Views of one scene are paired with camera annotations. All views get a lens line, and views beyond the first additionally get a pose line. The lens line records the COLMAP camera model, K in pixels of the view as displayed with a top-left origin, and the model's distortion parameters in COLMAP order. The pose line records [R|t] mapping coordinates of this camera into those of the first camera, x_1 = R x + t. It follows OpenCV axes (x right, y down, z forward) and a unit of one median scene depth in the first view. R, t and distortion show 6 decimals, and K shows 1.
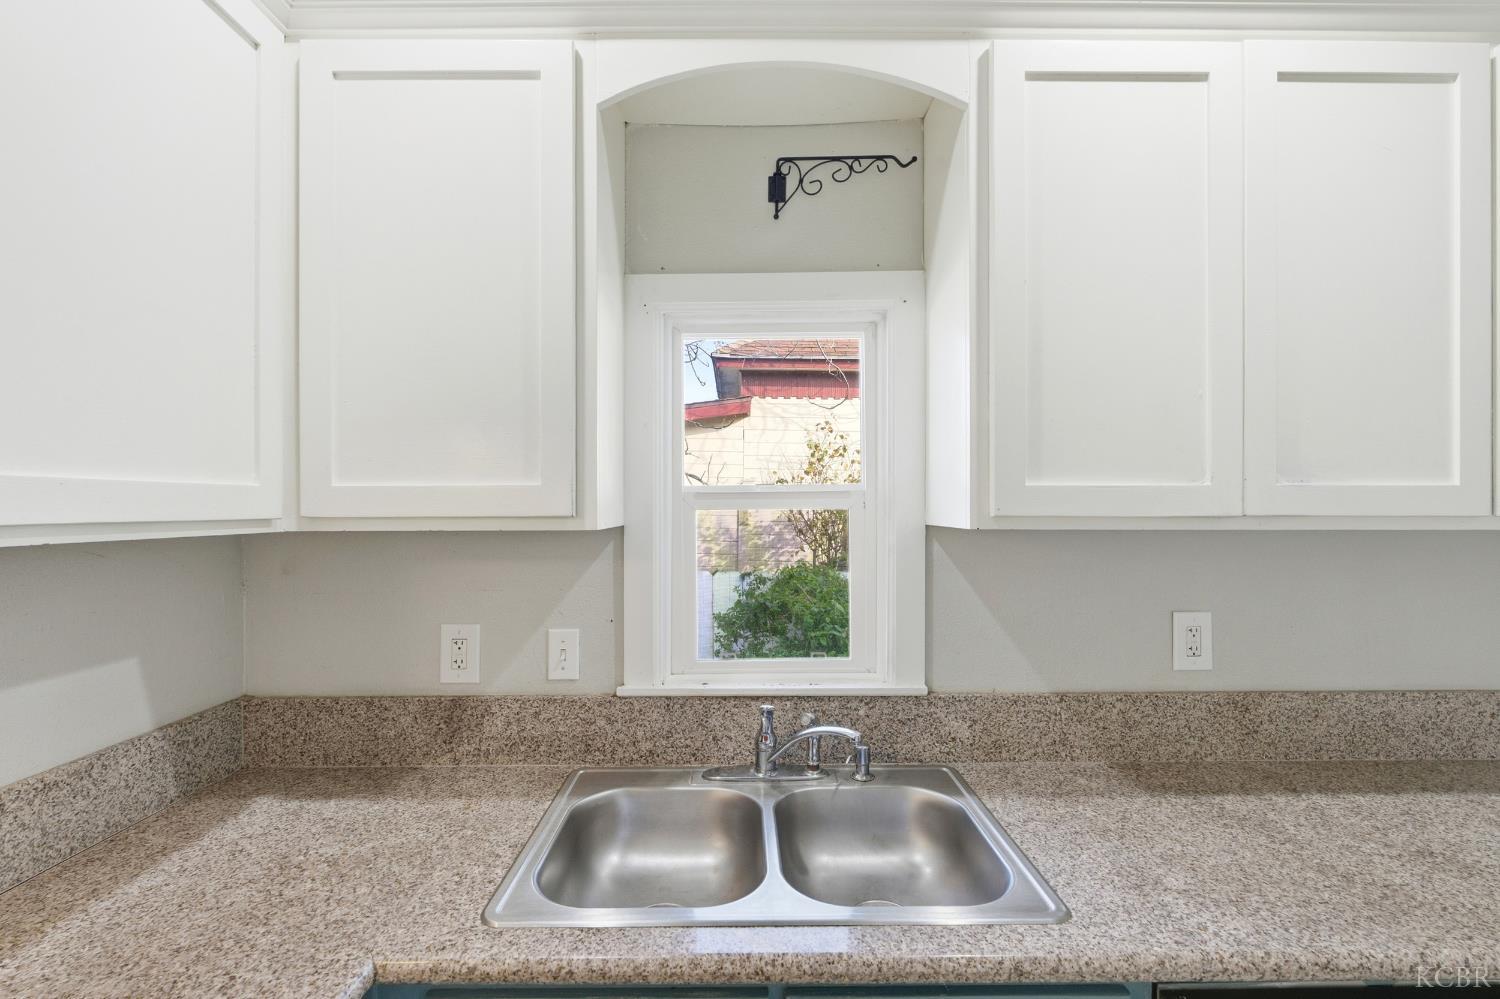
lens RADIAL K [[674.2, 0, 746.7], [0, 674.2, 501.2], [0, 0, 1]] dist [-0.009555, 0.002566]
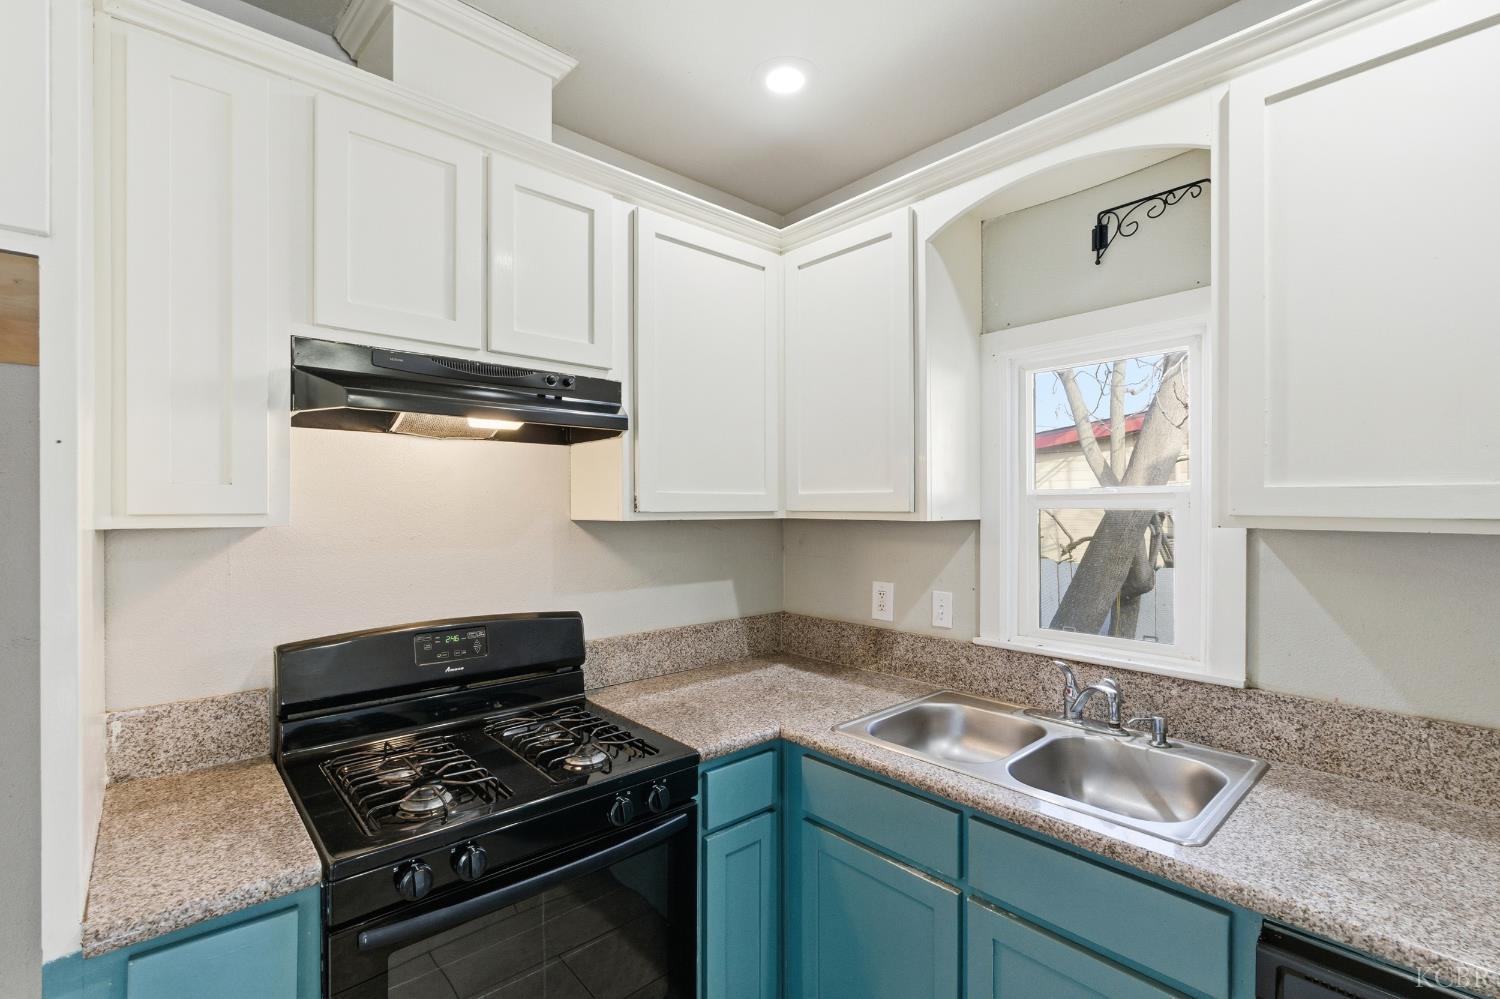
lens RADIAL K [[674.2, 0, 751.7], [0, 674.2, 501.8], [0, 0, 1]] dist [-0.009555, 0.002566]
pose [[0.667731, -0.000021, -0.744403, 0.529063], [0.003428, 0.999989, 0.003046, -0.005754], [0.744395, -0.004586, 0.667724, -0.253975]]
